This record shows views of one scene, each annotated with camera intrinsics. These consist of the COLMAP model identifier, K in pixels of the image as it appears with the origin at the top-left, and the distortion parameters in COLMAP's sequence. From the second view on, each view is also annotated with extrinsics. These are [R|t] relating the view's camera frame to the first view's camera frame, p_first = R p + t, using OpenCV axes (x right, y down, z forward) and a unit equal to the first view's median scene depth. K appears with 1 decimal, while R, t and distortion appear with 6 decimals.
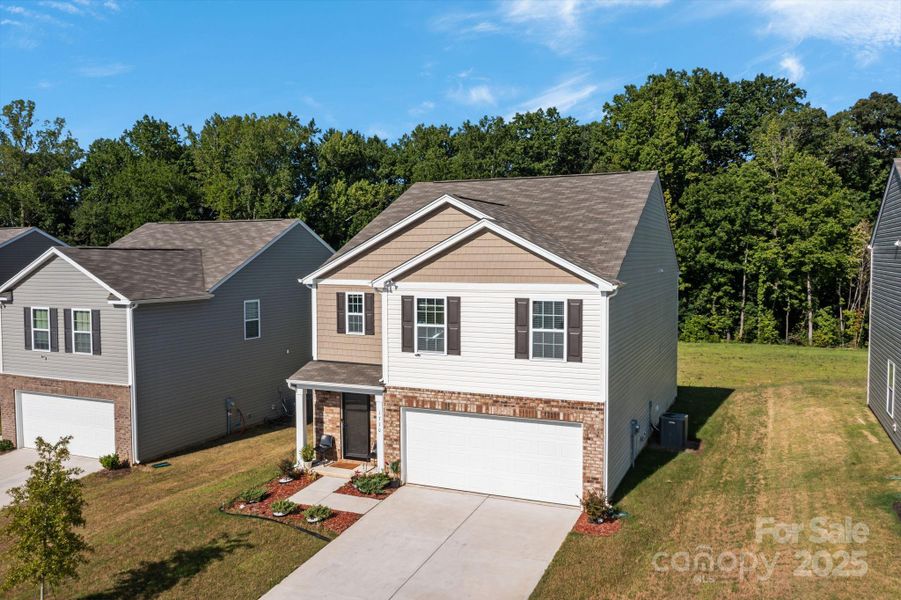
lens RADIAL K [[714.1, 0, 458.8], [0, 714.1, 302.6], [0, 0, 1]] dist [-0.004023, -0.008889]
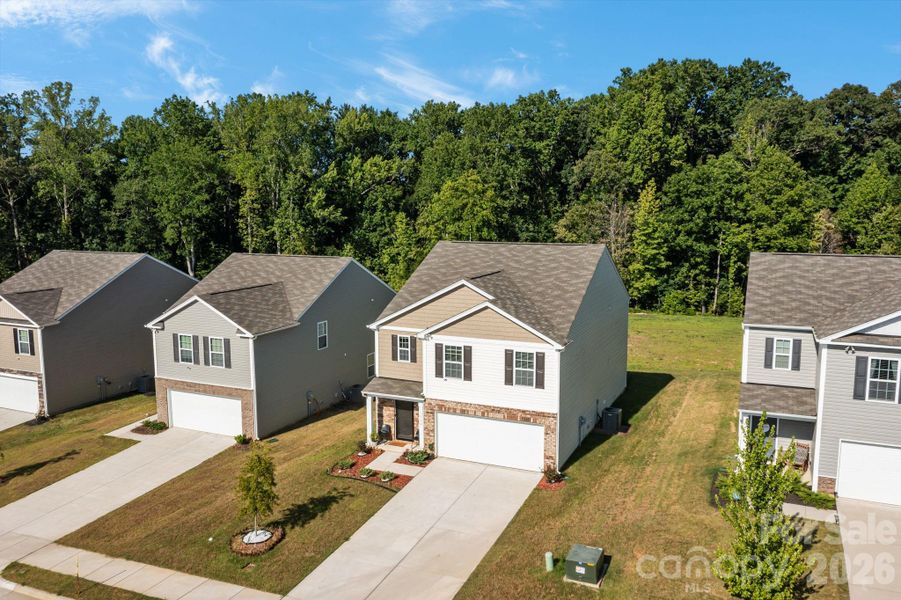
lens RADIAL K [[714.1, 0, 463.3], [0, 714.1, 299.1], [0, 0, 1]] dist [-0.004023, -0.008889]
pose [[0.999995, 0.003169, -0.000603, -0.014552], [-0.003117, 0.997397, 0.072038, -0.203855], [0.000830, -0.072036, 0.997402, -0.545116]]
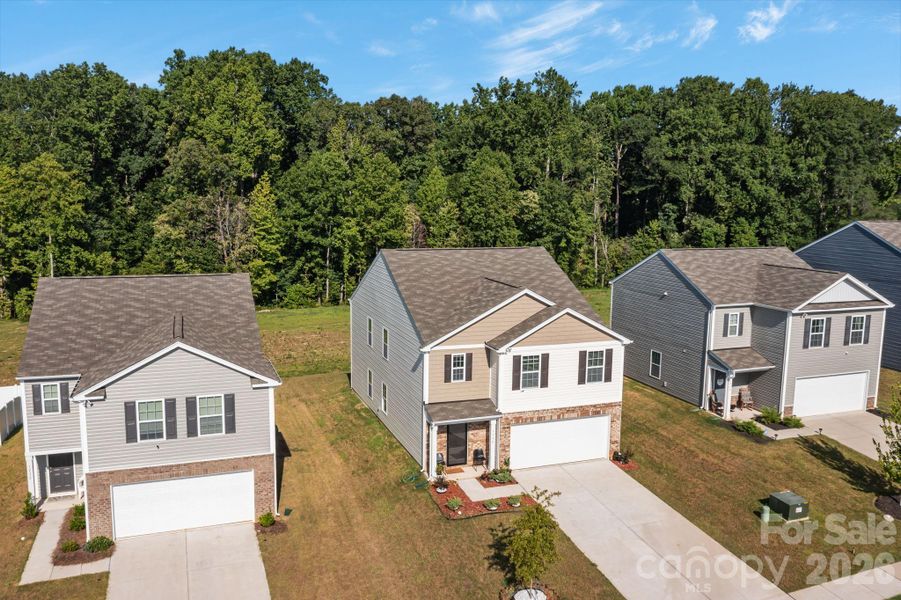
lens RADIAL K [[714.1, 0, 459.7], [0, 714.1, 302.2], [0, 0, 1]] dist [-0.004023, -0.008889]
pose [[0.718596, -0.089321, 0.689668, -1.124202], [0.026038, 0.994478, 0.101668, -0.263203], [-0.694940, -0.055101, 0.716953, -0.038911]]
